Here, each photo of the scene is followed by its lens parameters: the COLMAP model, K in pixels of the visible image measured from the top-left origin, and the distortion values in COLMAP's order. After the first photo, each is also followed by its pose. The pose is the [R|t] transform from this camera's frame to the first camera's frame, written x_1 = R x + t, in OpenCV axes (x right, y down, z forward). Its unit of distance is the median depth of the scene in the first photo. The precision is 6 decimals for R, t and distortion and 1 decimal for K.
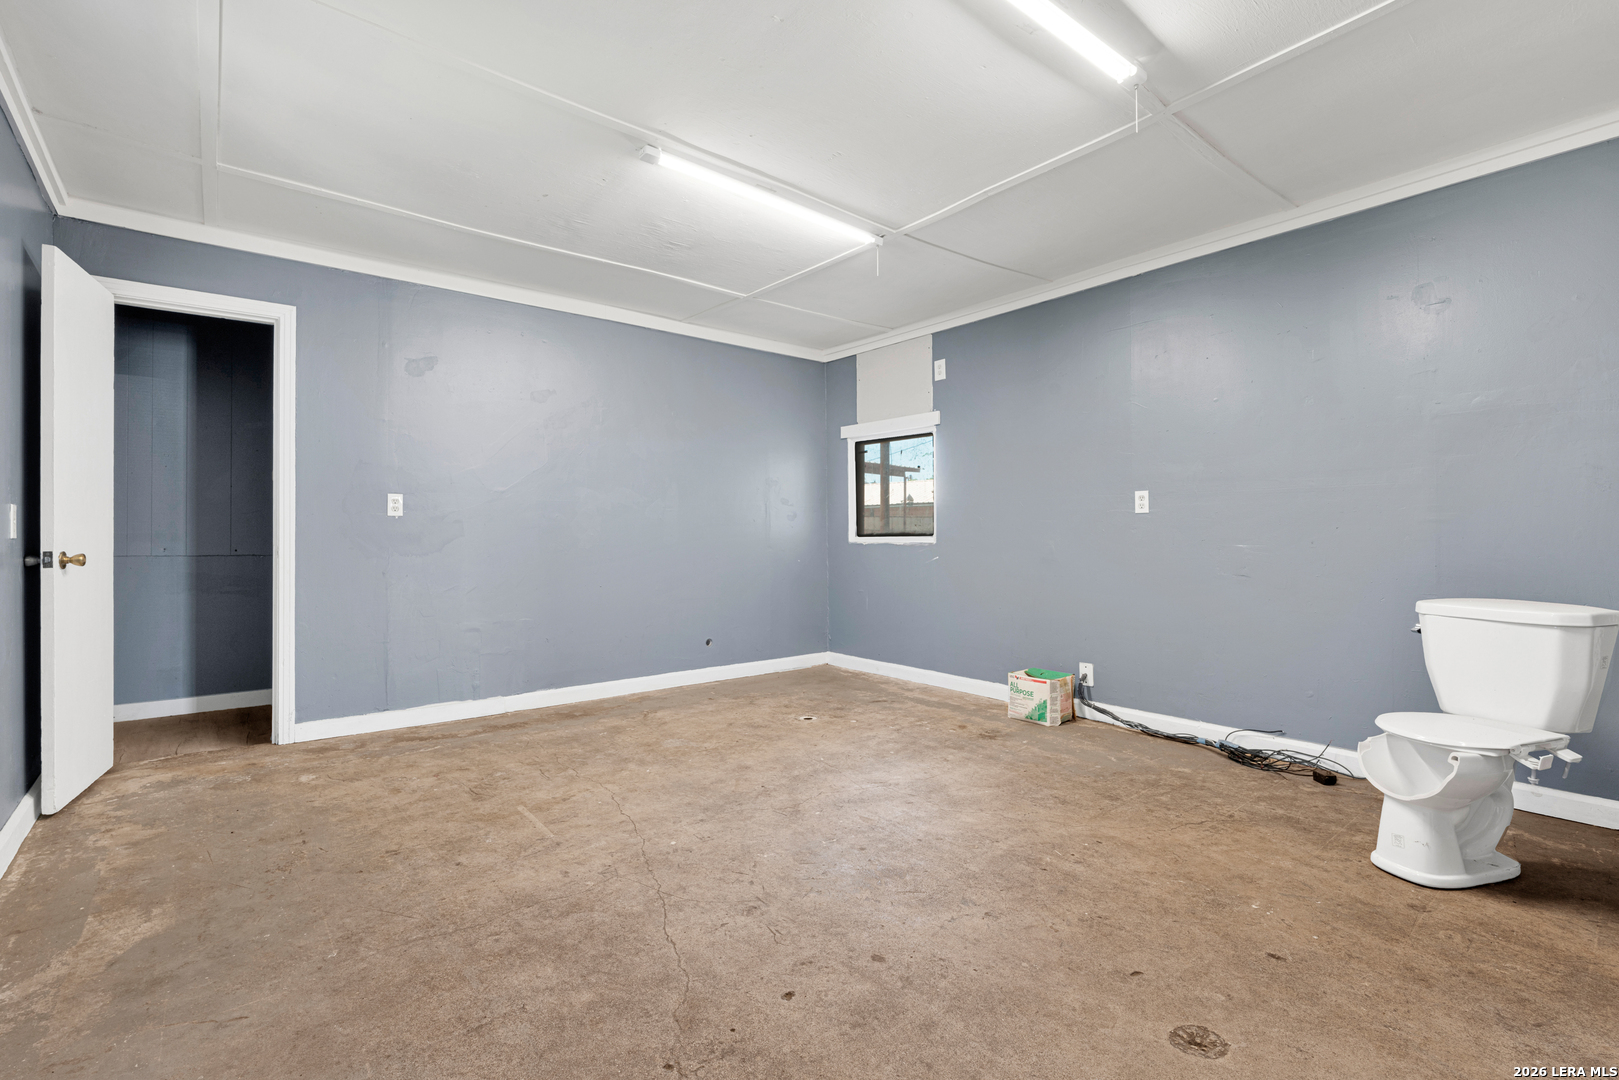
lens RADIAL K [[744.8, 0, 806.9], [0, 744.8, 538.1], [0, 0, 1]] dist [-0.000356, 0.000013]
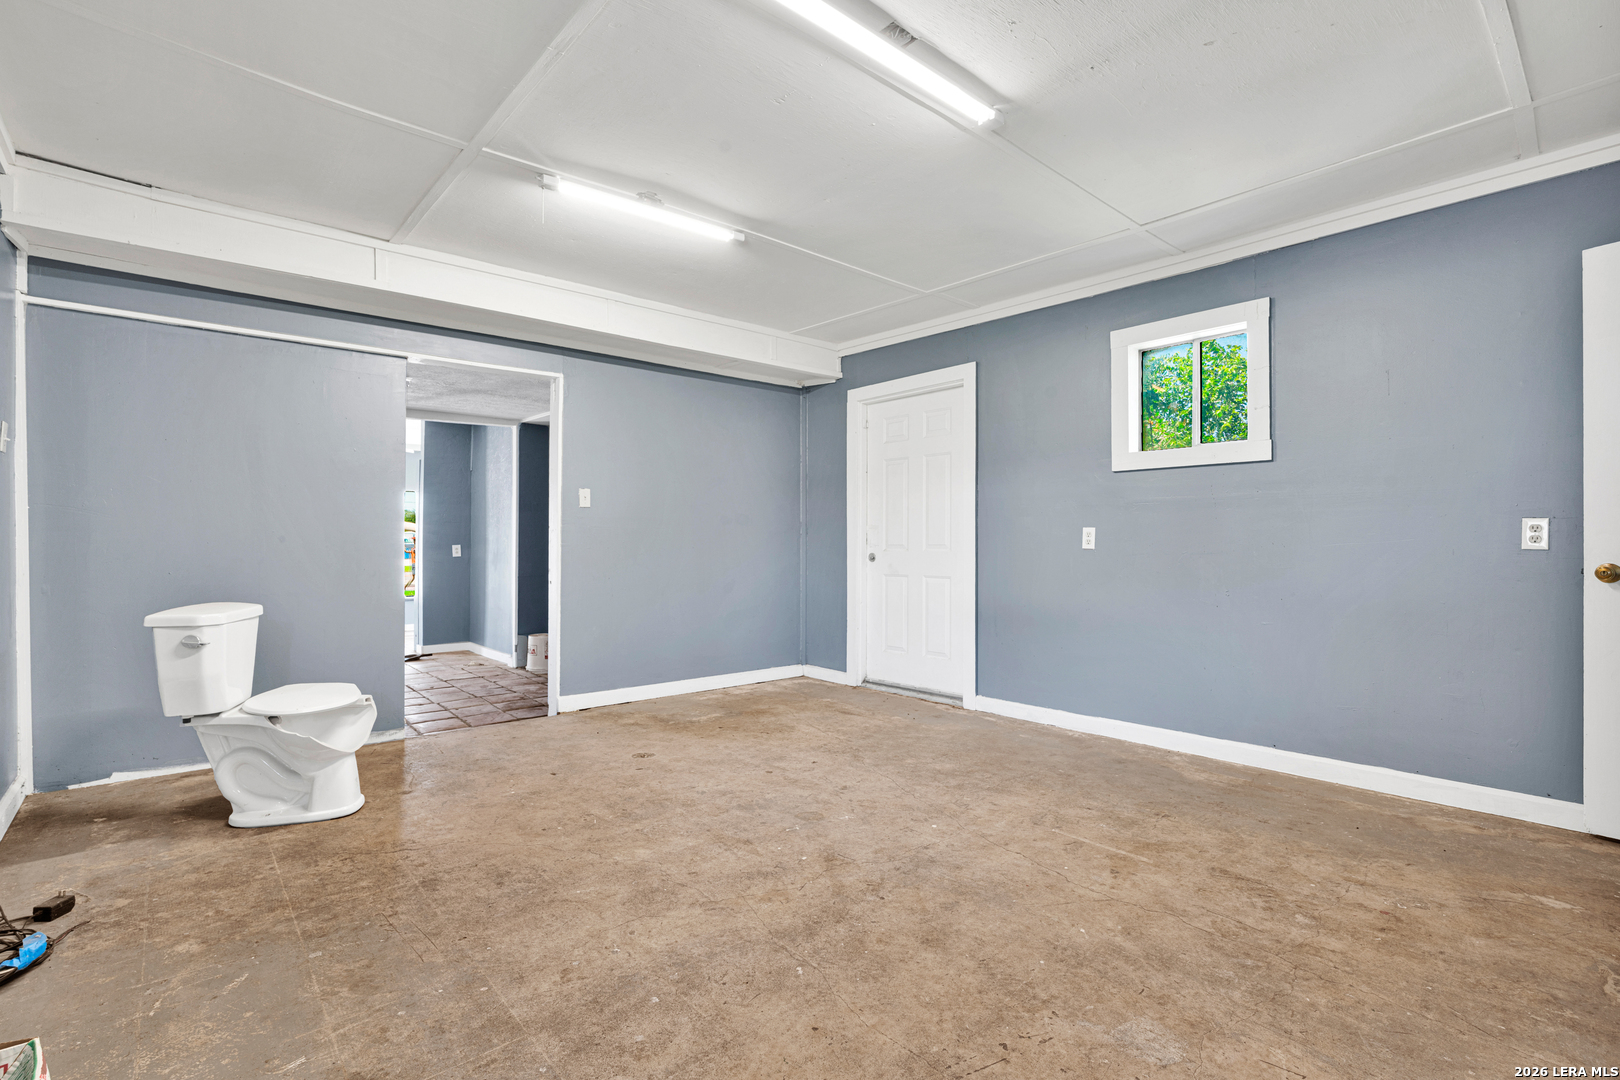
lens RADIAL K [[745.3, 0, 812.7], [0, 745.3, 540.0], [0, 0, 1]] dist [-0.000356, 0.000013]
pose [[-0.999188, 0.000518, -0.040279, 0.039811], [0.000606, 0.999997, -0.002171, -0.010341], [0.040278, -0.002194, -0.999186, 1.880585]]
